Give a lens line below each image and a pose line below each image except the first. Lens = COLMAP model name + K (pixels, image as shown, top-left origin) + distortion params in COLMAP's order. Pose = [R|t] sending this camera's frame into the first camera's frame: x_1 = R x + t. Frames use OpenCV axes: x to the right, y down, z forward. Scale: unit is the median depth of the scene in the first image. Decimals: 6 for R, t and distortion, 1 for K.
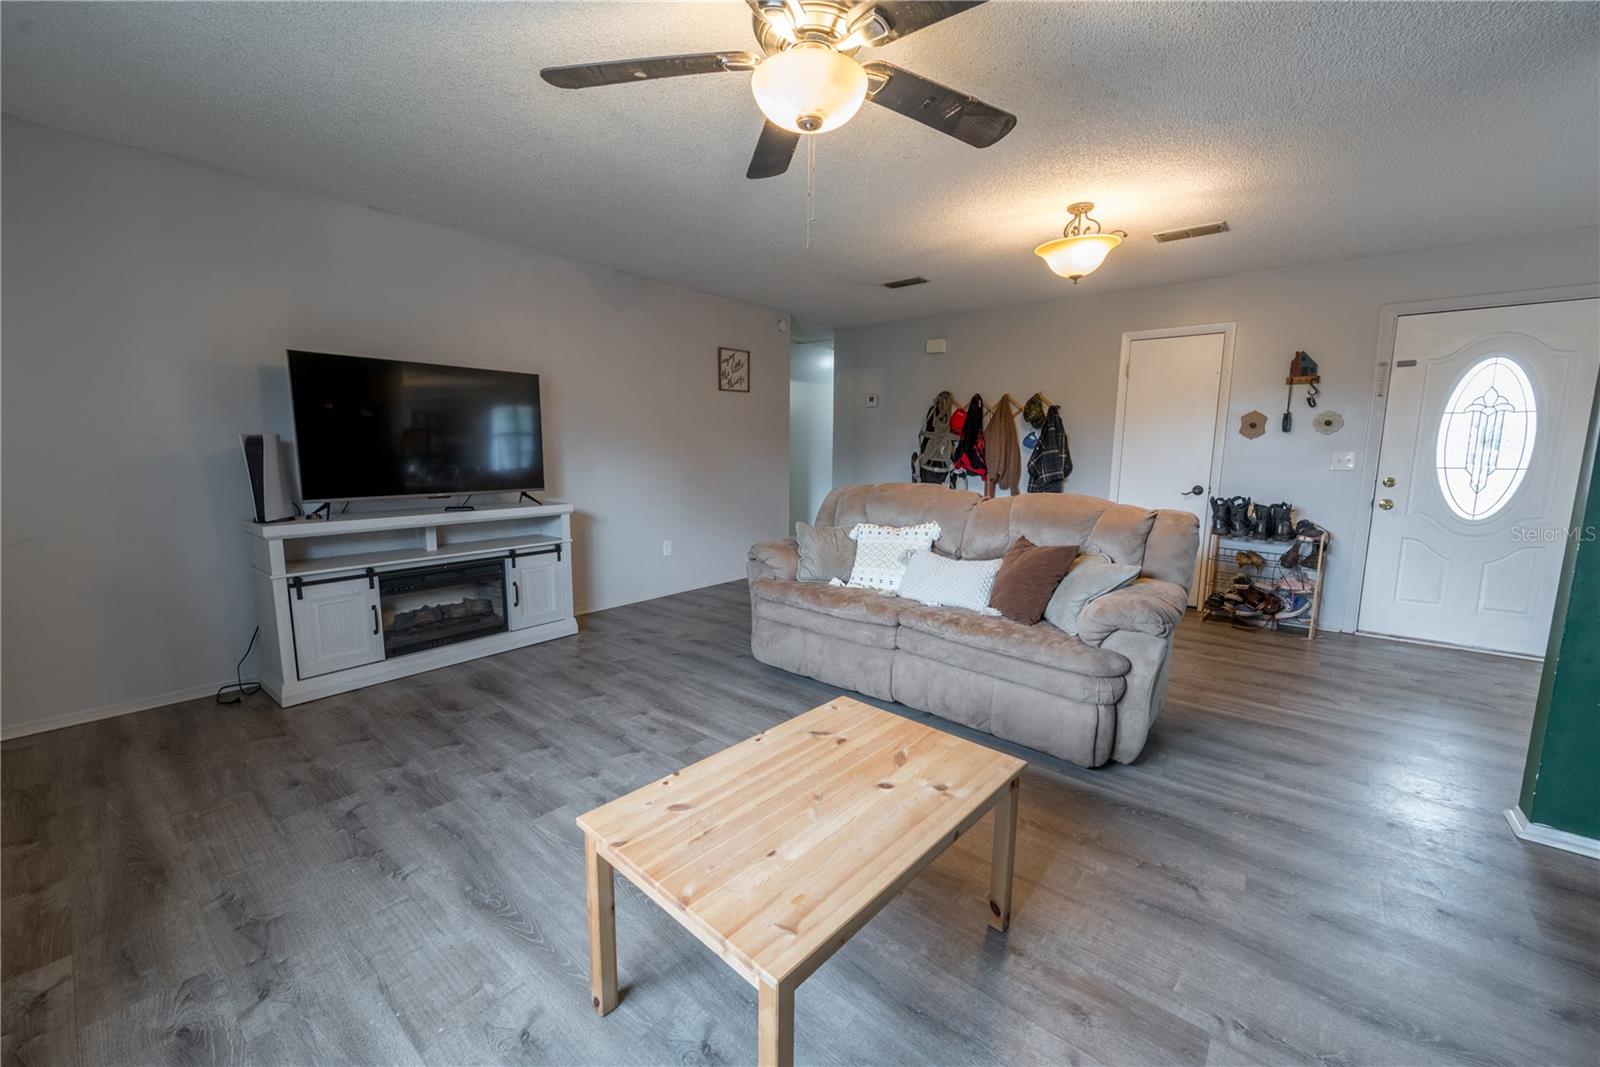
lens RADIAL K [[650.1, 0, 819.9], [0, 650.1, 539.9], [0, 0, 1]] dist [-0.000667, 0.000356]
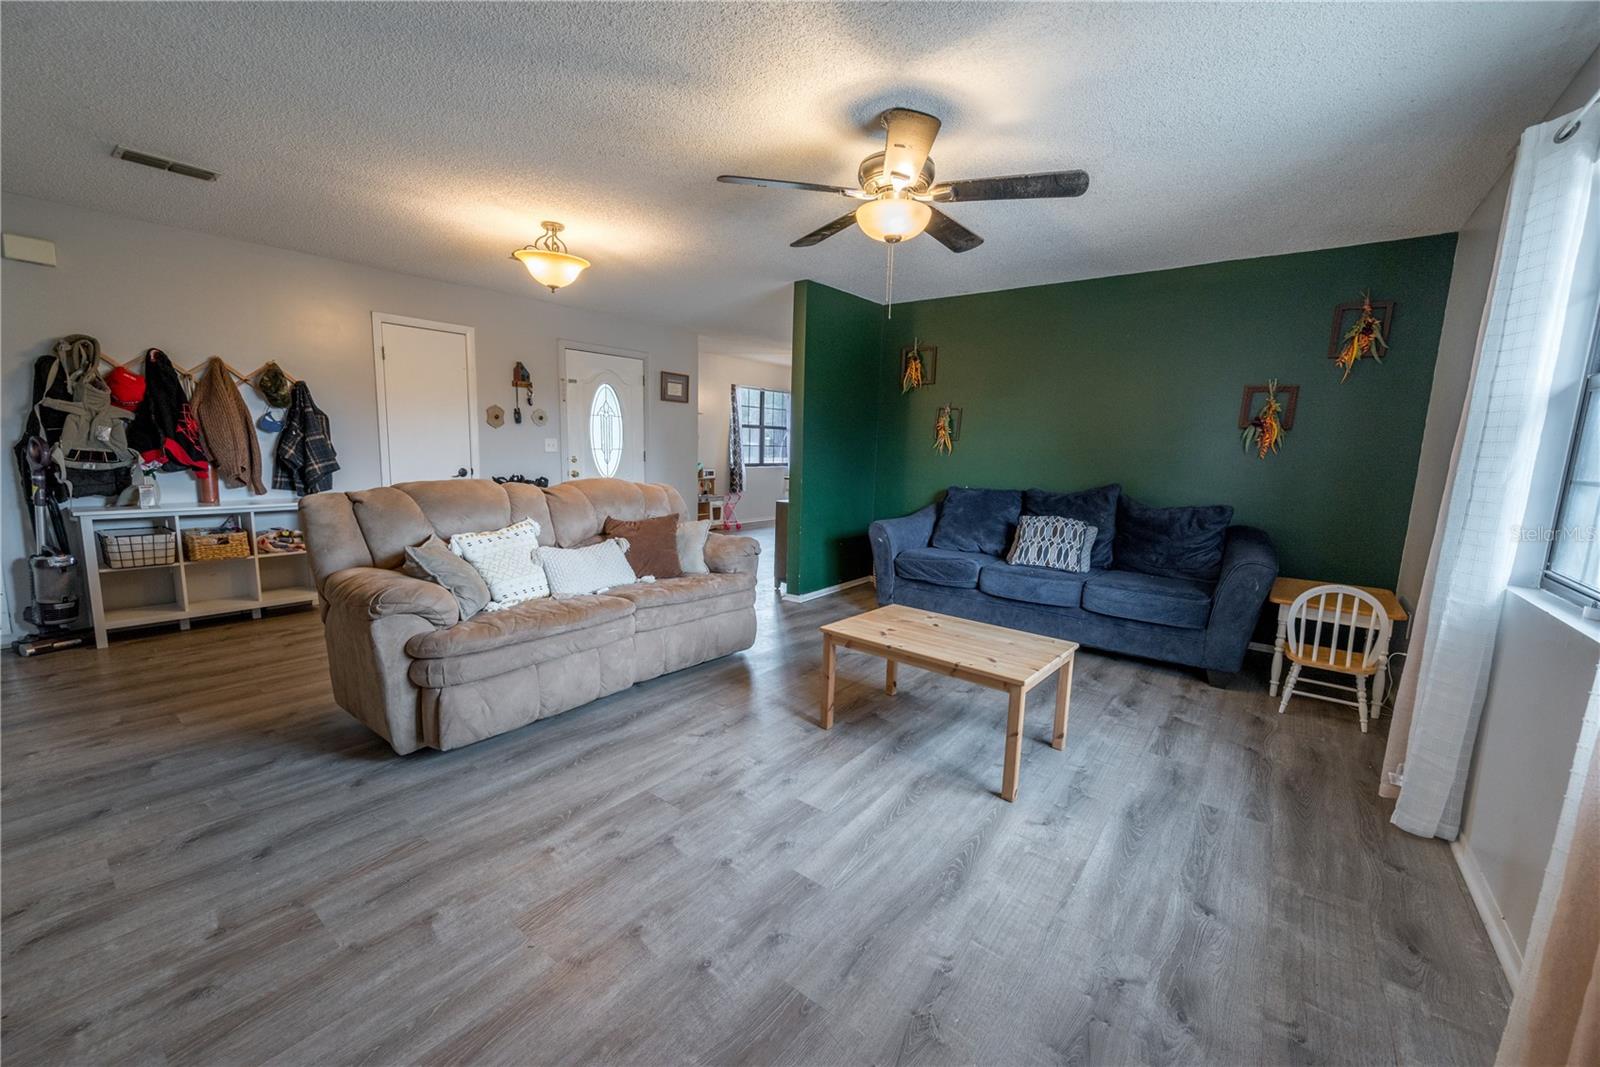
lens RADIAL K [[631.7, 0, 804.2], [0, 631.7, 534.8], [0, 0, 1]] dist [-0.000478, 0.000235]
pose [[-0.048204, -0.154326, 0.986843, -0.789703], [0.119501, 0.980004, 0.159094, -0.106404], [-0.991663, 0.125598, -0.028798, 0.660381]]
